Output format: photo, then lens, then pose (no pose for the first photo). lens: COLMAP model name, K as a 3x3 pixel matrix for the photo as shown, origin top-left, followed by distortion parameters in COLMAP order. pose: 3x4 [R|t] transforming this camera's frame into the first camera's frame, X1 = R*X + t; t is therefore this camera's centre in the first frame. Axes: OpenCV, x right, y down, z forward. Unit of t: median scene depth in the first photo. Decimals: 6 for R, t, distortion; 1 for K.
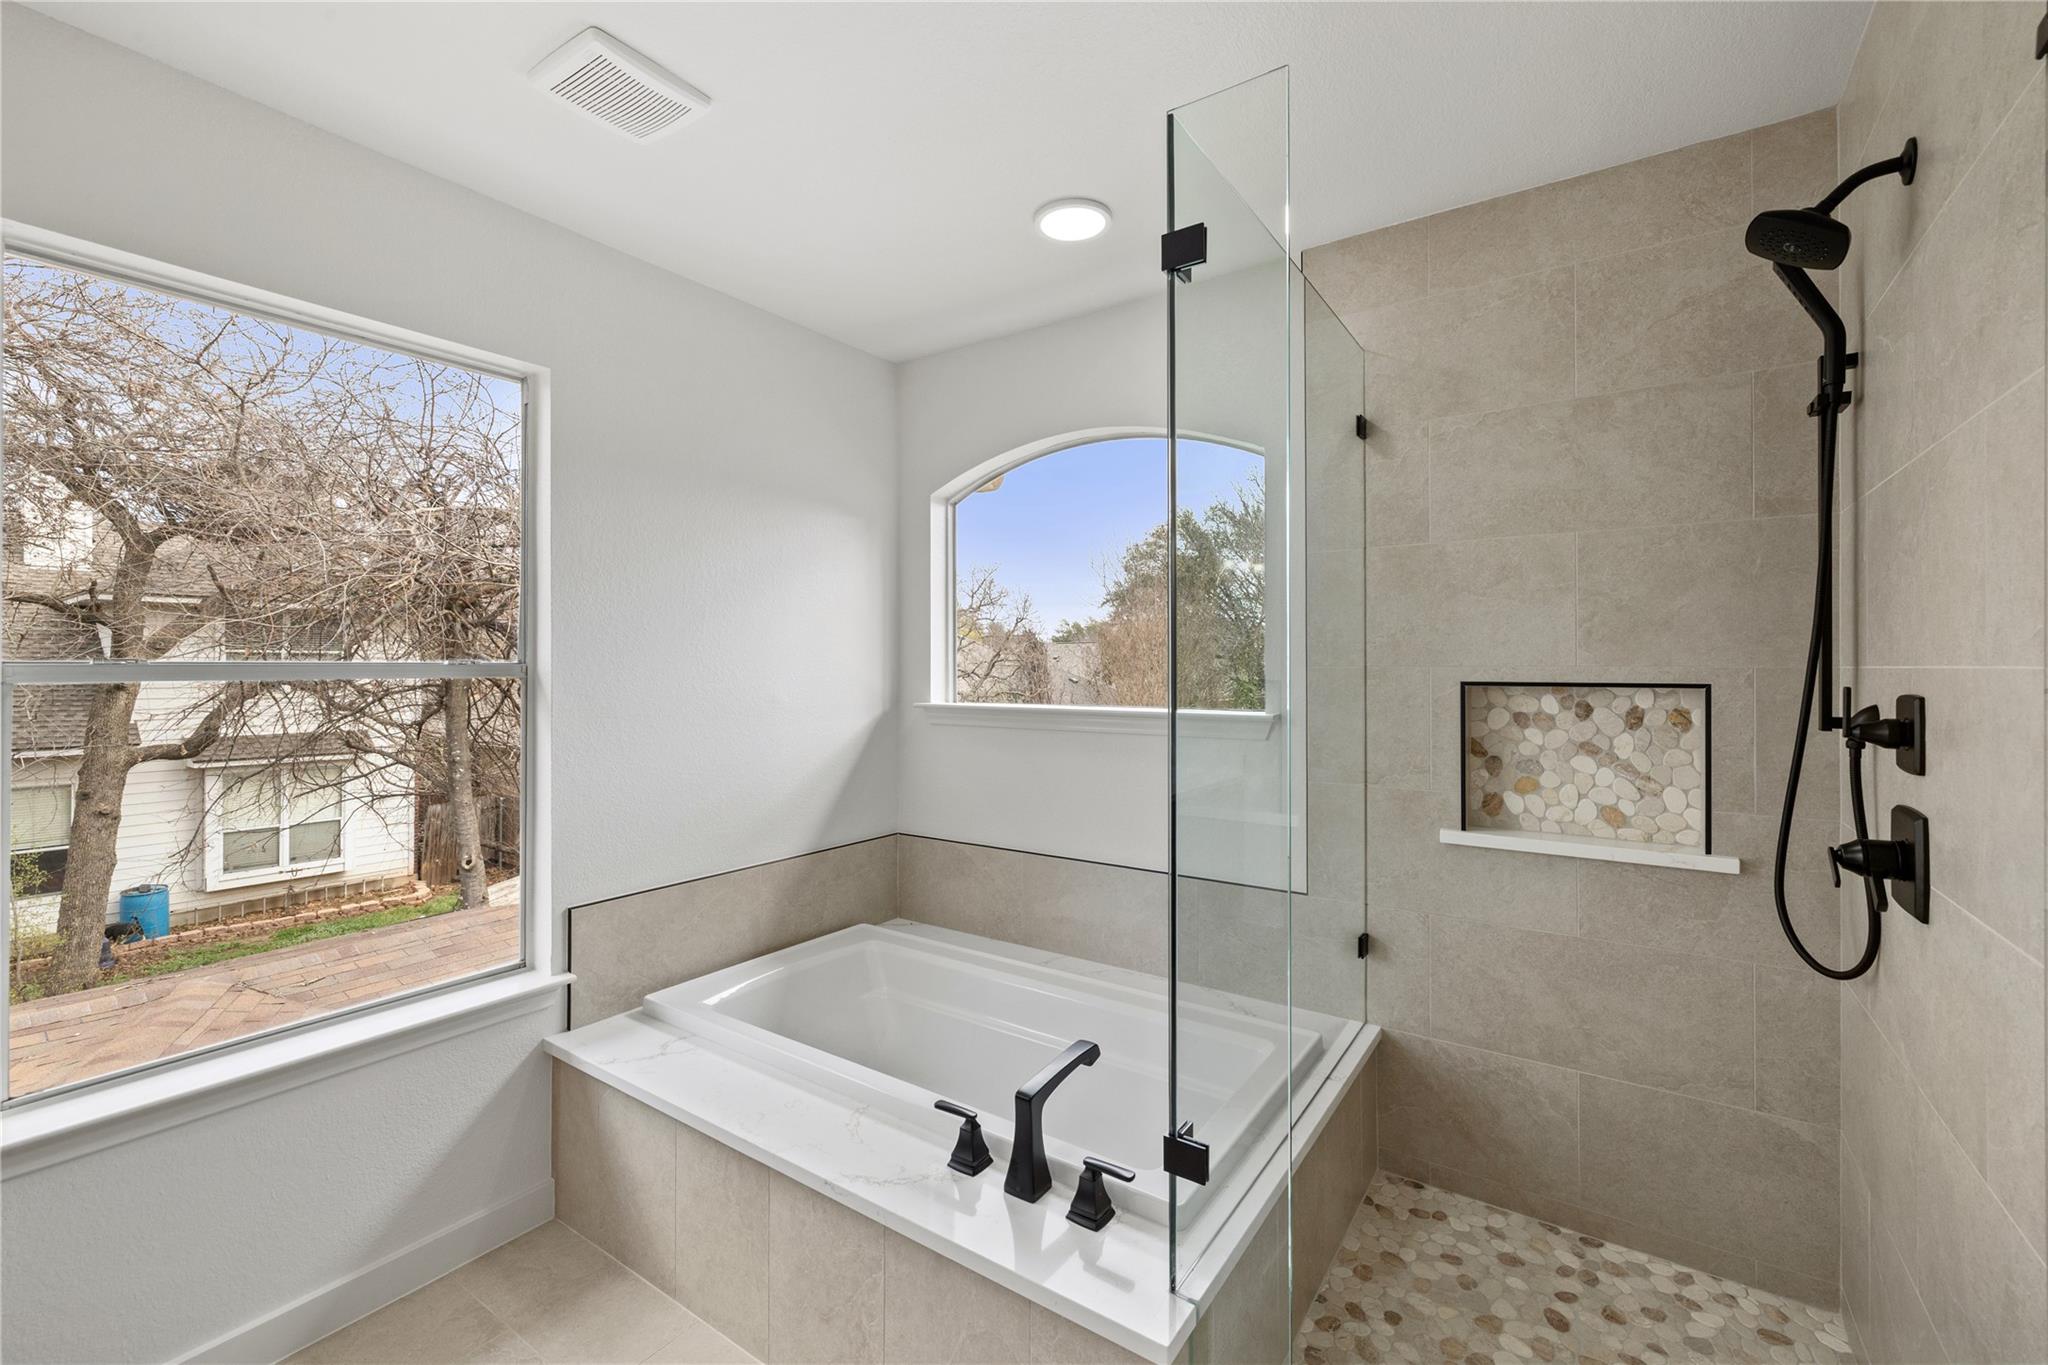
lens RADIAL K [[863.2, 0, 1030.4], [0, 863.2, 668.1], [0, 0, 1]] dist [0.001417, 0.000058]
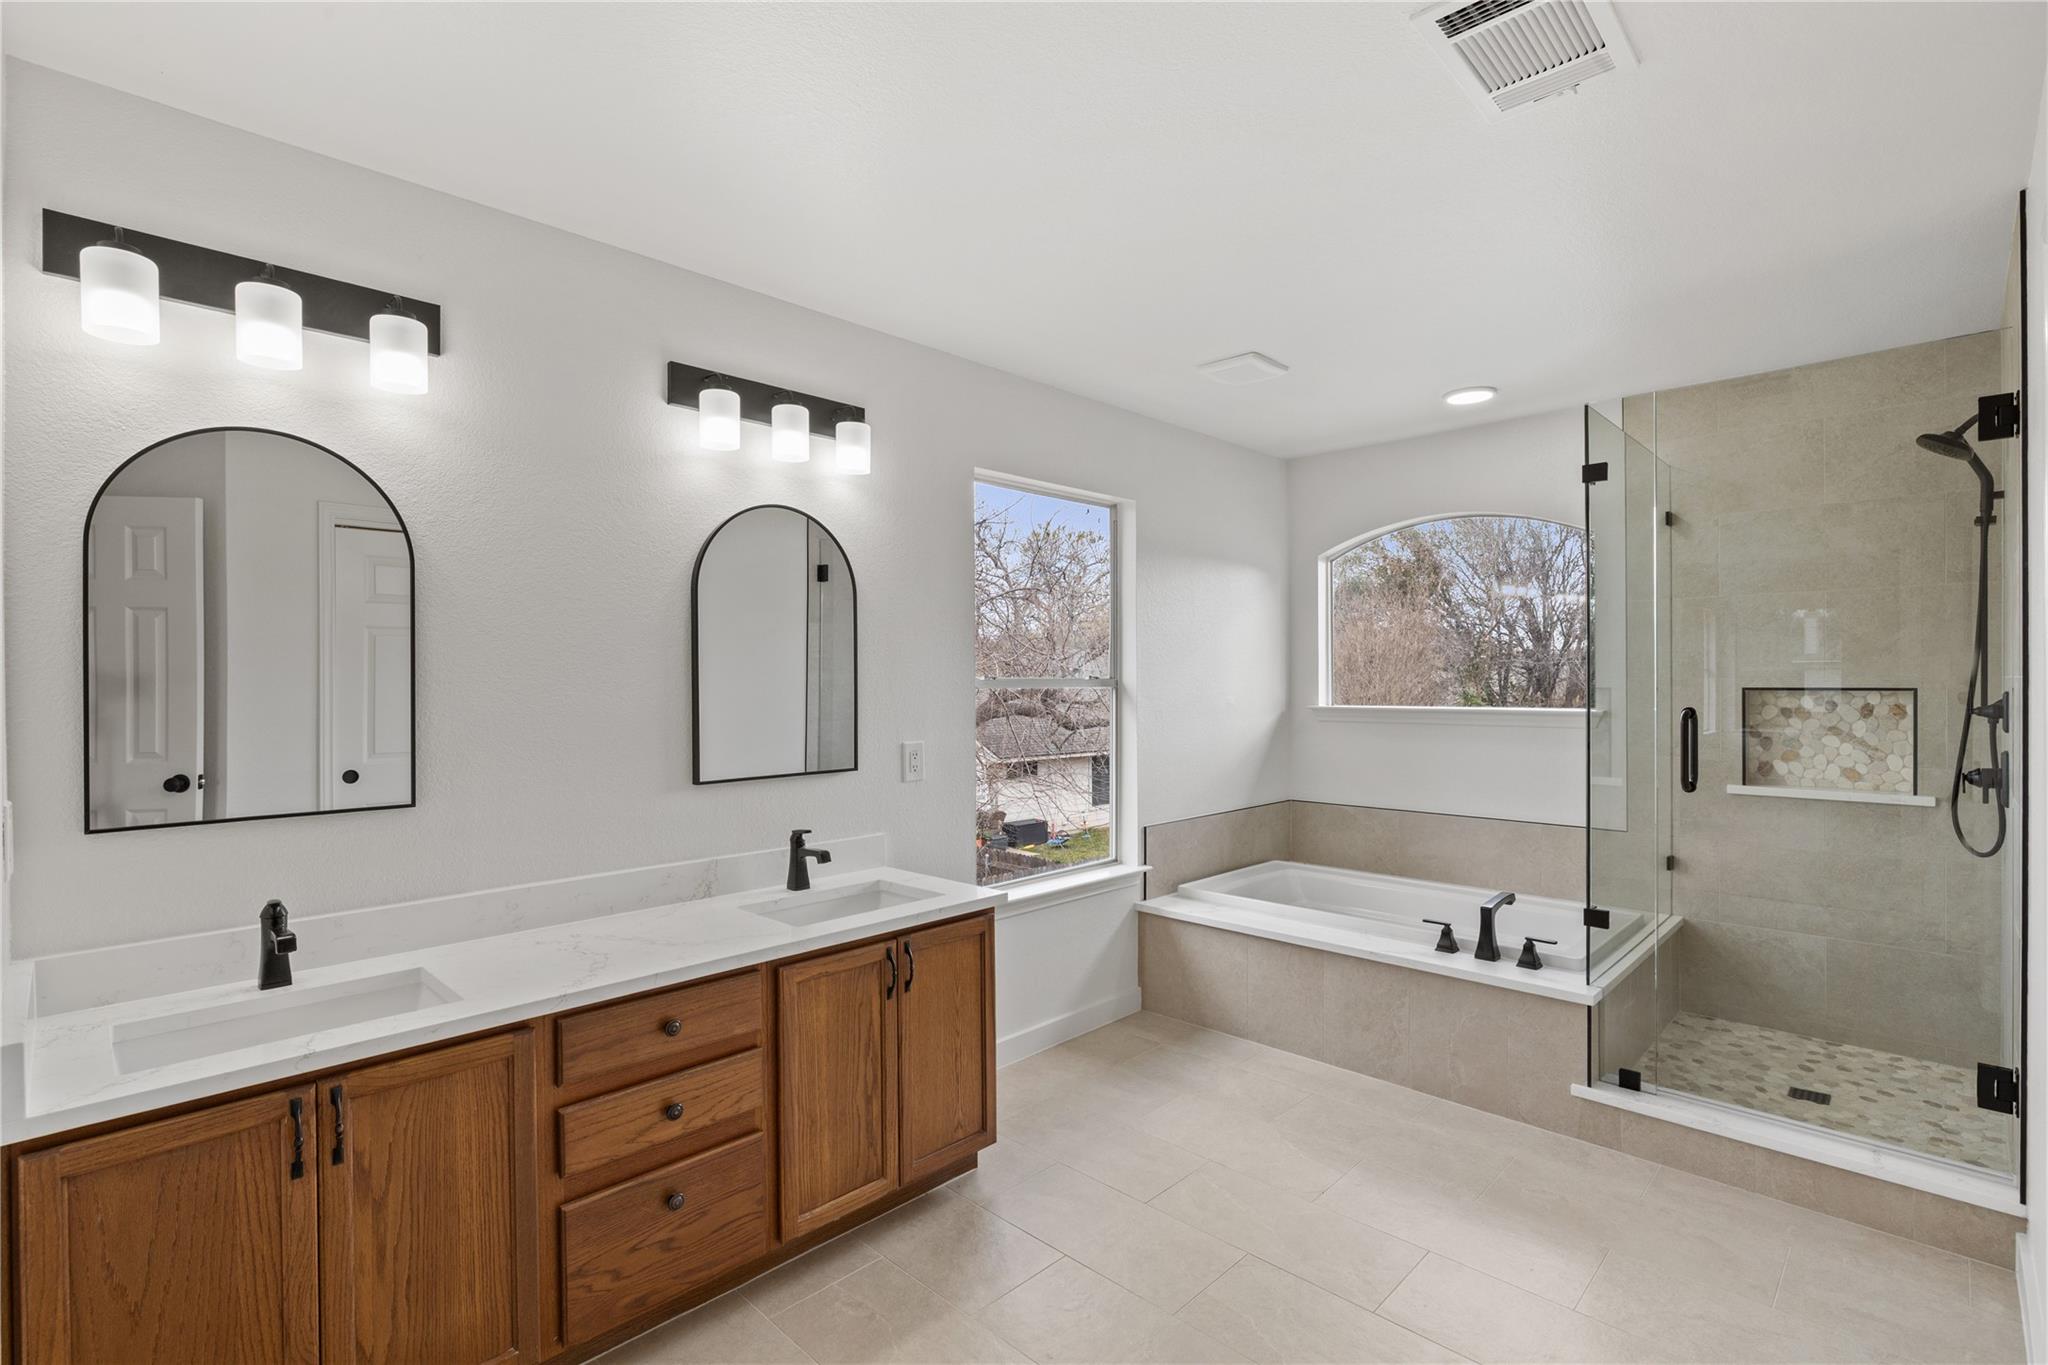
lens RADIAL K [[967.8, 0, 1027.8], [0, 967.8, 689.1], [0, 0, 1]] dist [-0.003528, 0.000442]
pose [[0.985974, -0.002545, -0.166877, -0.489878], [0.003656, 0.999973, 0.006352, 0.003195], [0.166856, -0.006873, 0.985957, -0.948697]]
